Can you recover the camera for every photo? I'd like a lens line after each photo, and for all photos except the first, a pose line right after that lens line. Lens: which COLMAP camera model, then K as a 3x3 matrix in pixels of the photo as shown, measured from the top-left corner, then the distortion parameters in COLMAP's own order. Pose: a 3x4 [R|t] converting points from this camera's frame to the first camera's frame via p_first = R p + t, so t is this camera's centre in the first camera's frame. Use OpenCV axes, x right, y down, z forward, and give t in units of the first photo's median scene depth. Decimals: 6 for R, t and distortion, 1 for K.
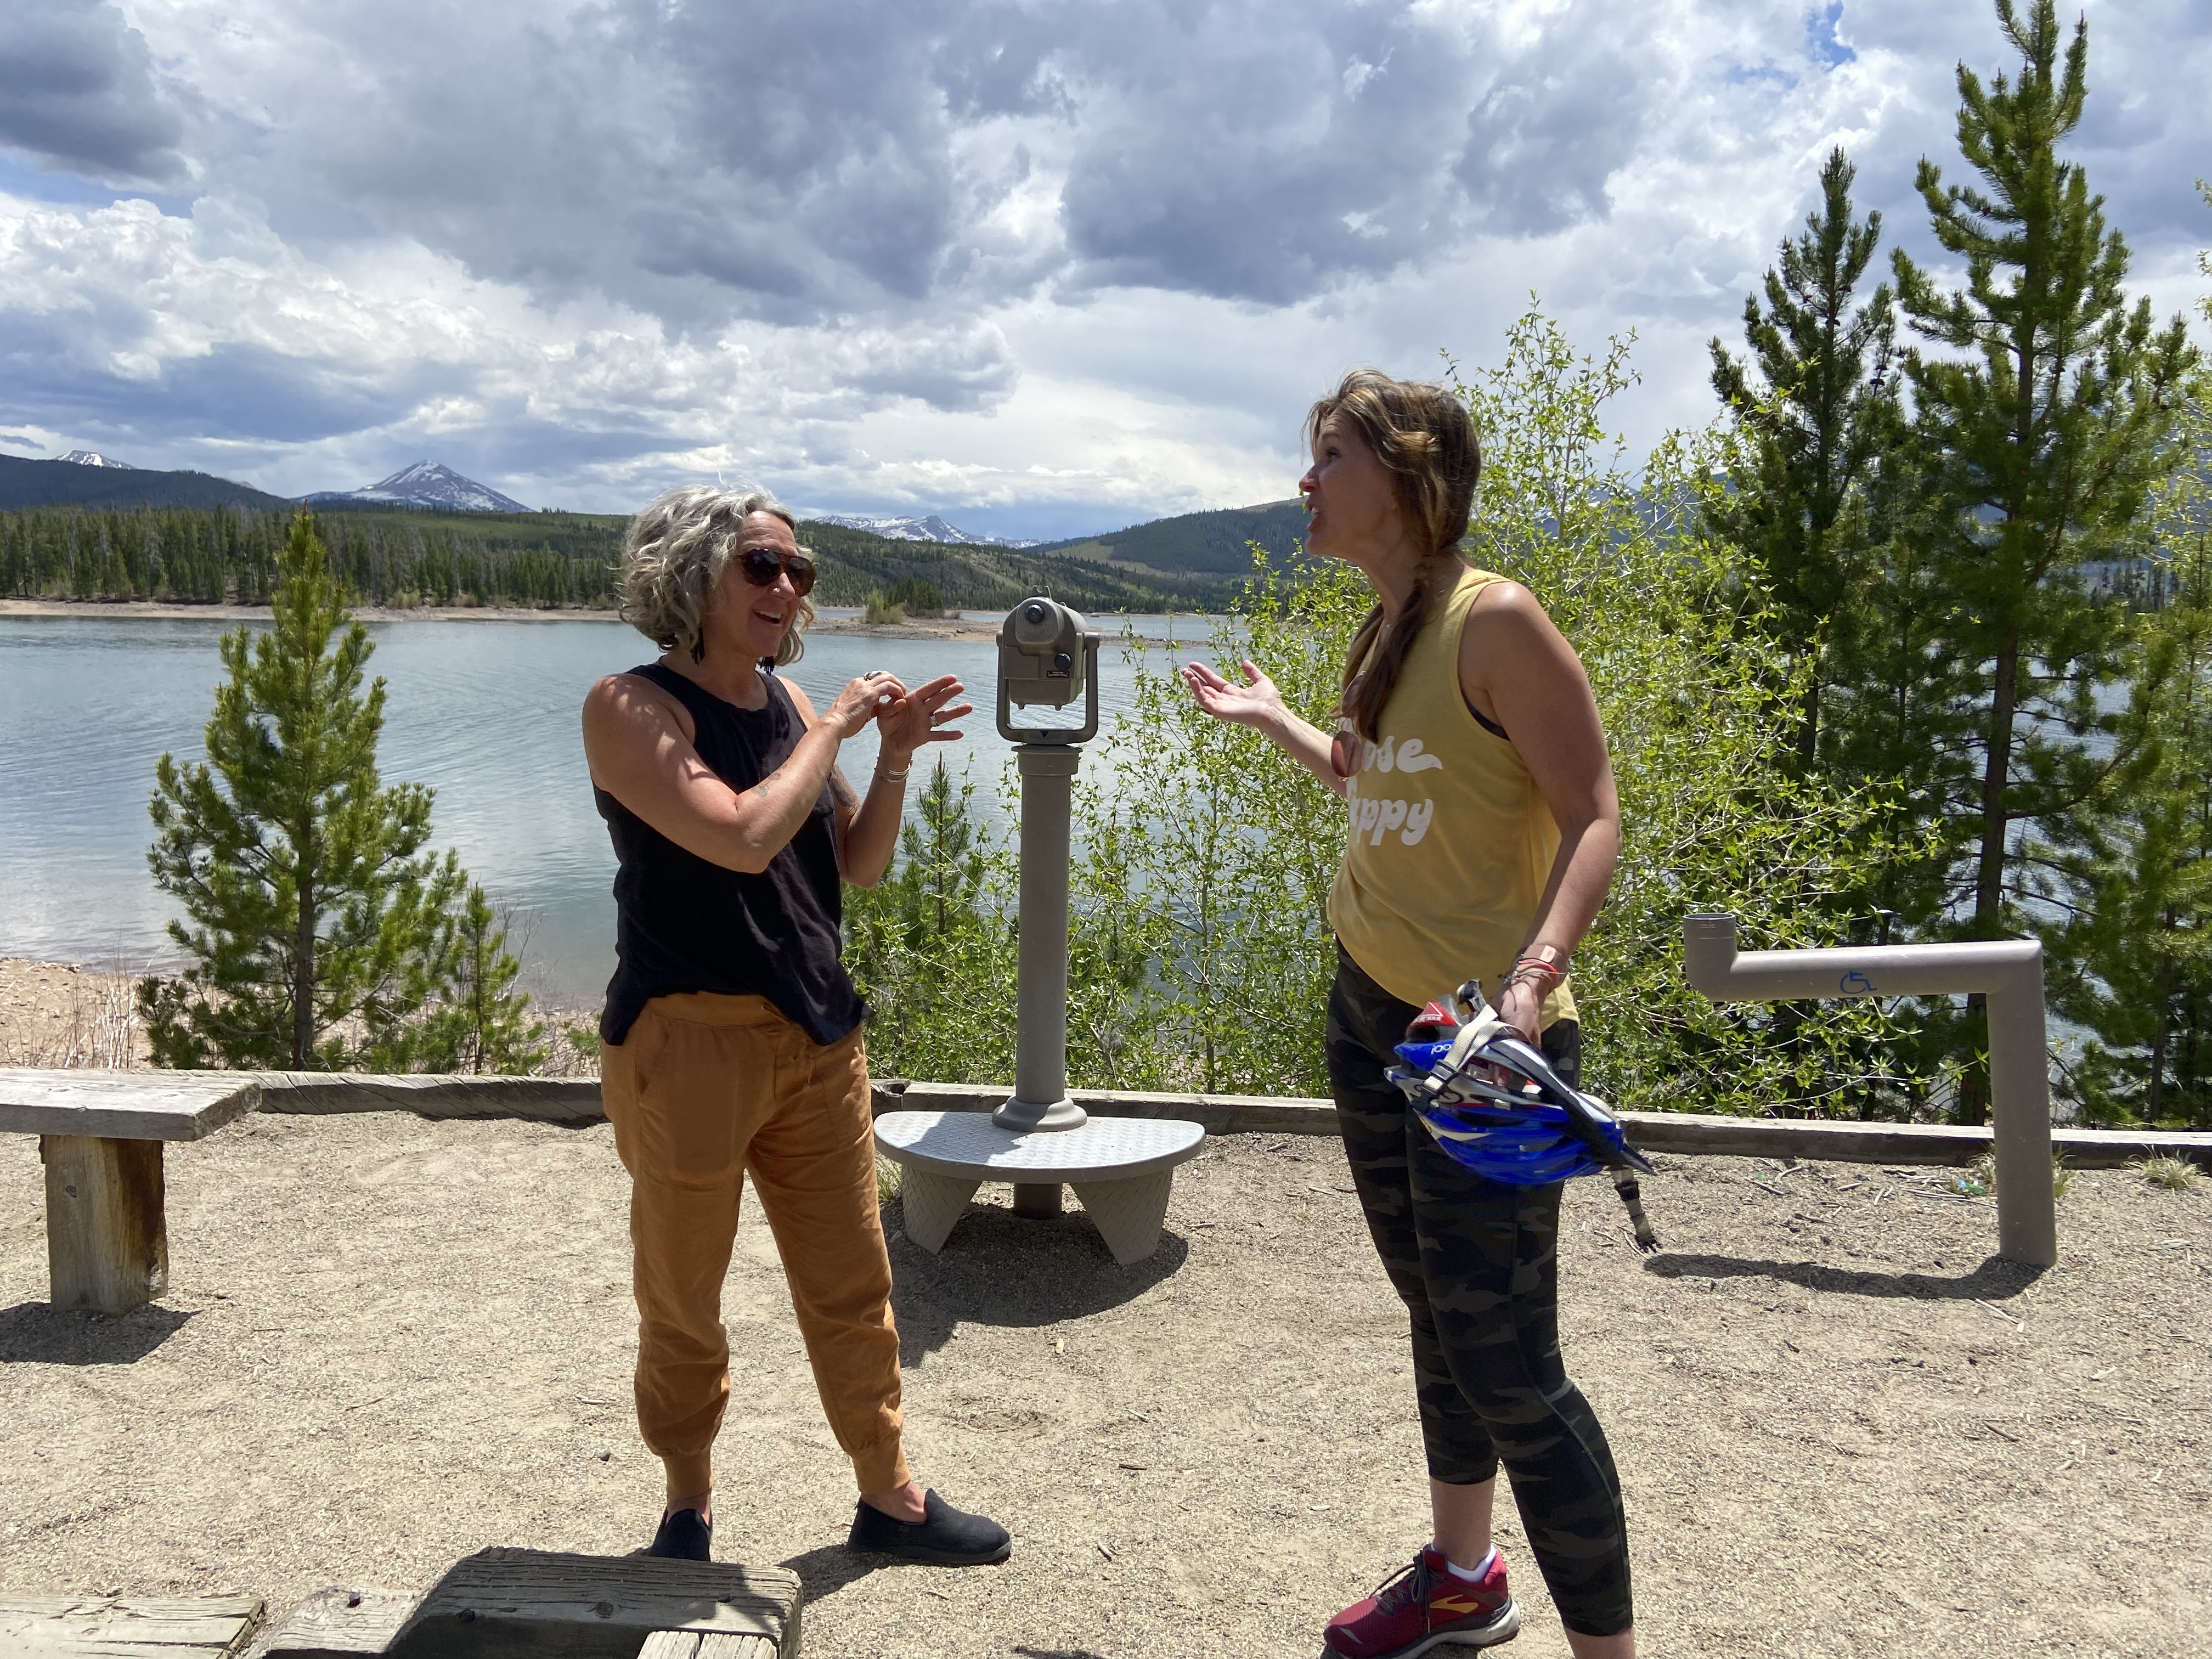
lens RADIAL K [[1655.1, 0, 1106.2], [0, 1655.1, 817.3], [0, 0, 1]] dist [0.121978, -0.160434]
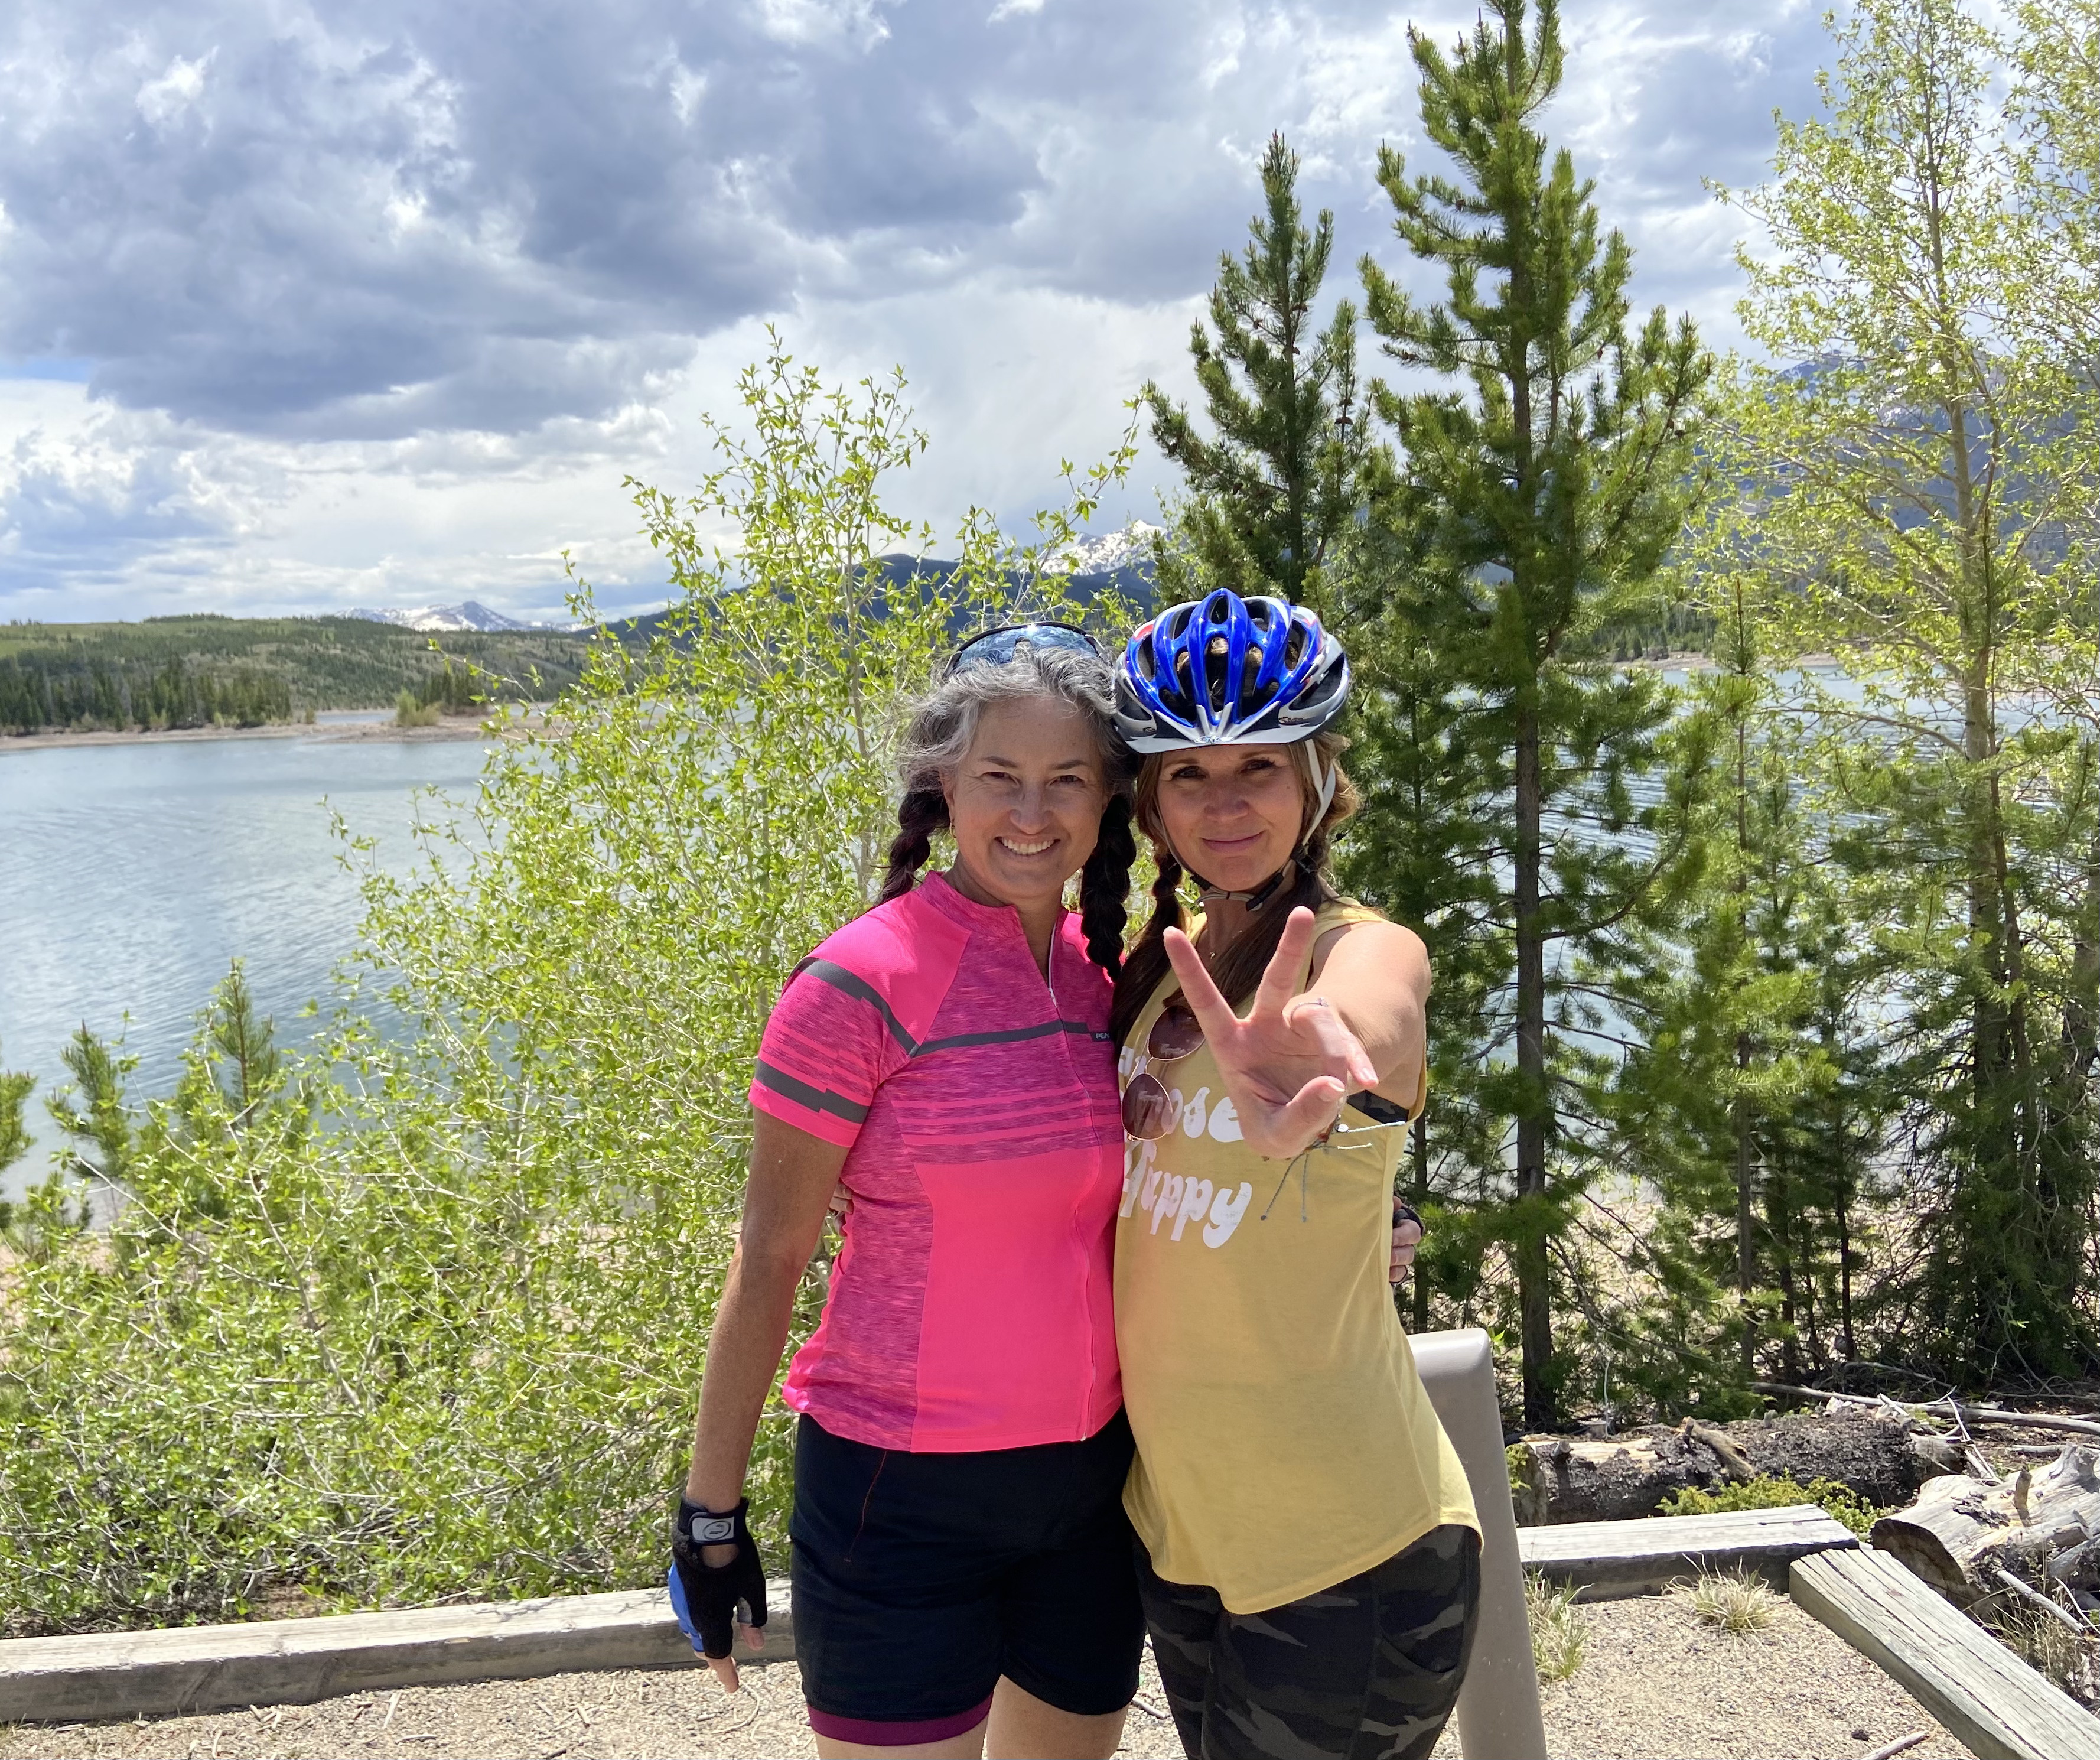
lens RADIAL K [[1789.5, 0, 905.3], [0, 1789.5, 893.2], [0, 0, 1]] dist [0.129733, -0.167168]
pose [[0.989946, -0.079776, 0.116806, 0.122201], [0.080859, 0.996715, -0.004559, -0.043222], [-0.116058, 0.013958, 0.993144, 0.155228]]
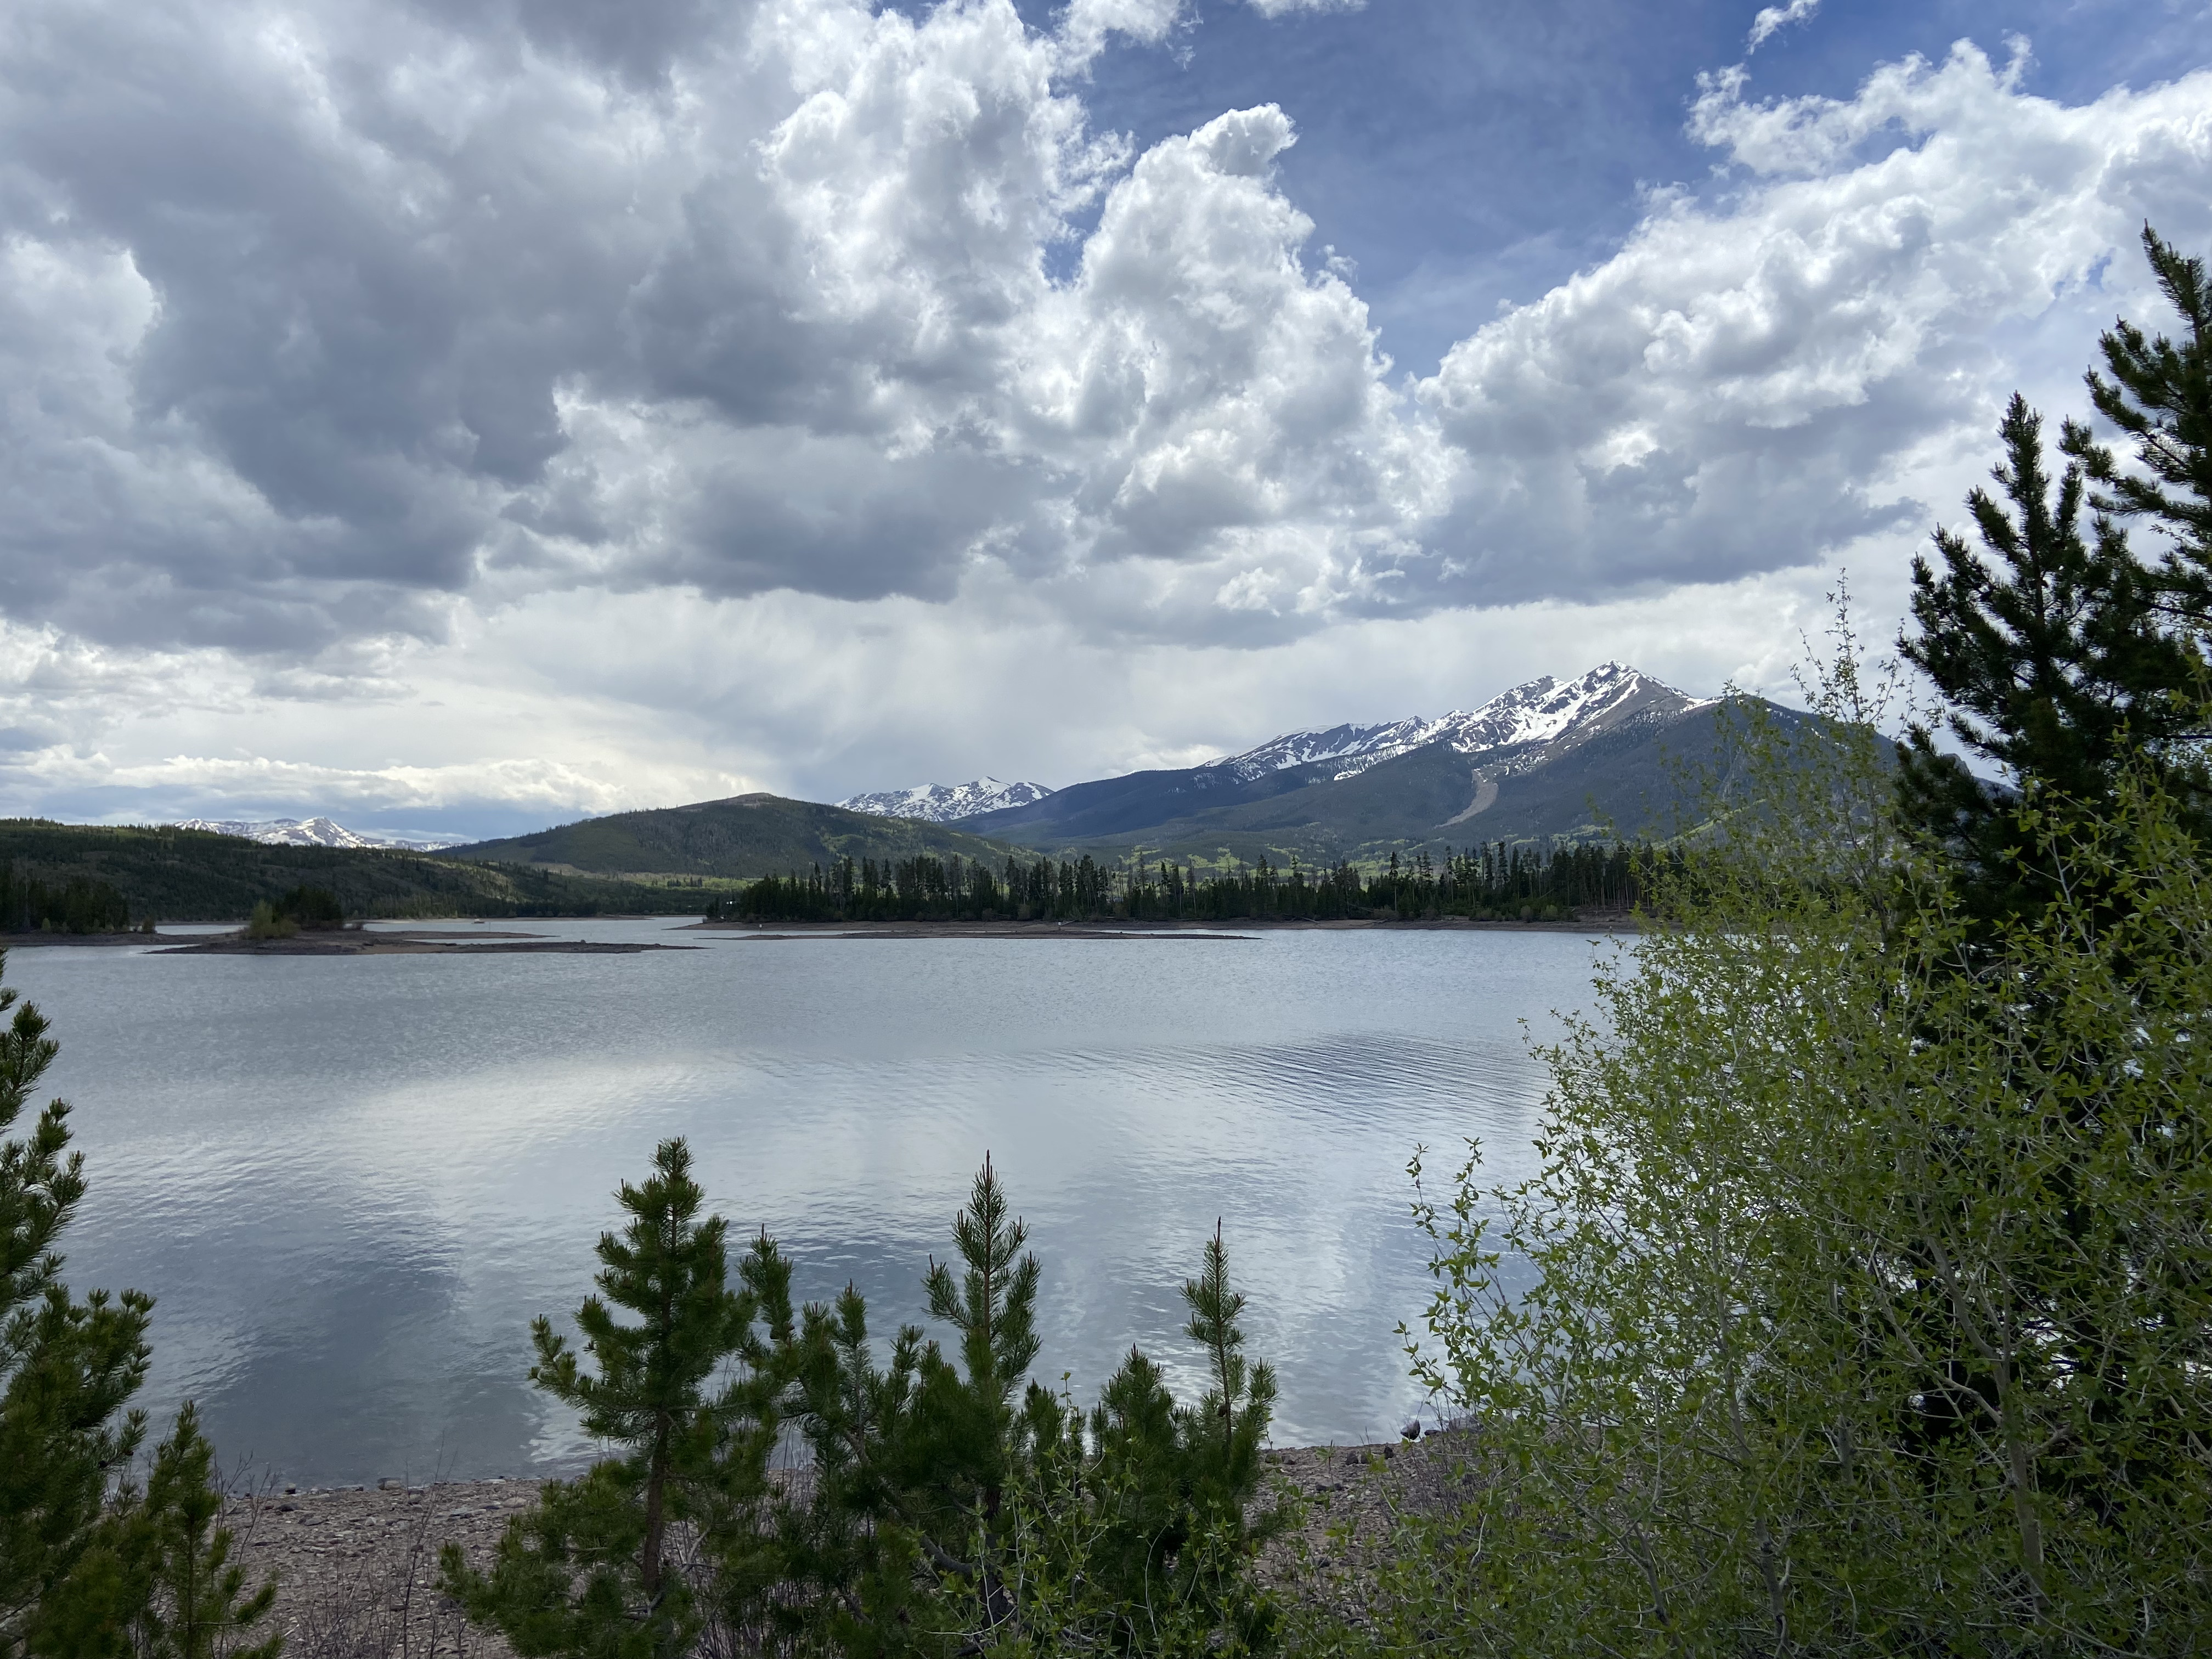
lens RADIAL K [[1651.1, 0, 1082.7], [0, 1651.1, 787.8], [0, 0, 1]] dist [0.106014, -0.098513]
pose [[0.946974, -0.002159, 0.321303, -0.300677], [0.064572, 0.980855, -0.183723, -0.062405], [-0.314755, 0.194728, 0.928984, 0.355696]]
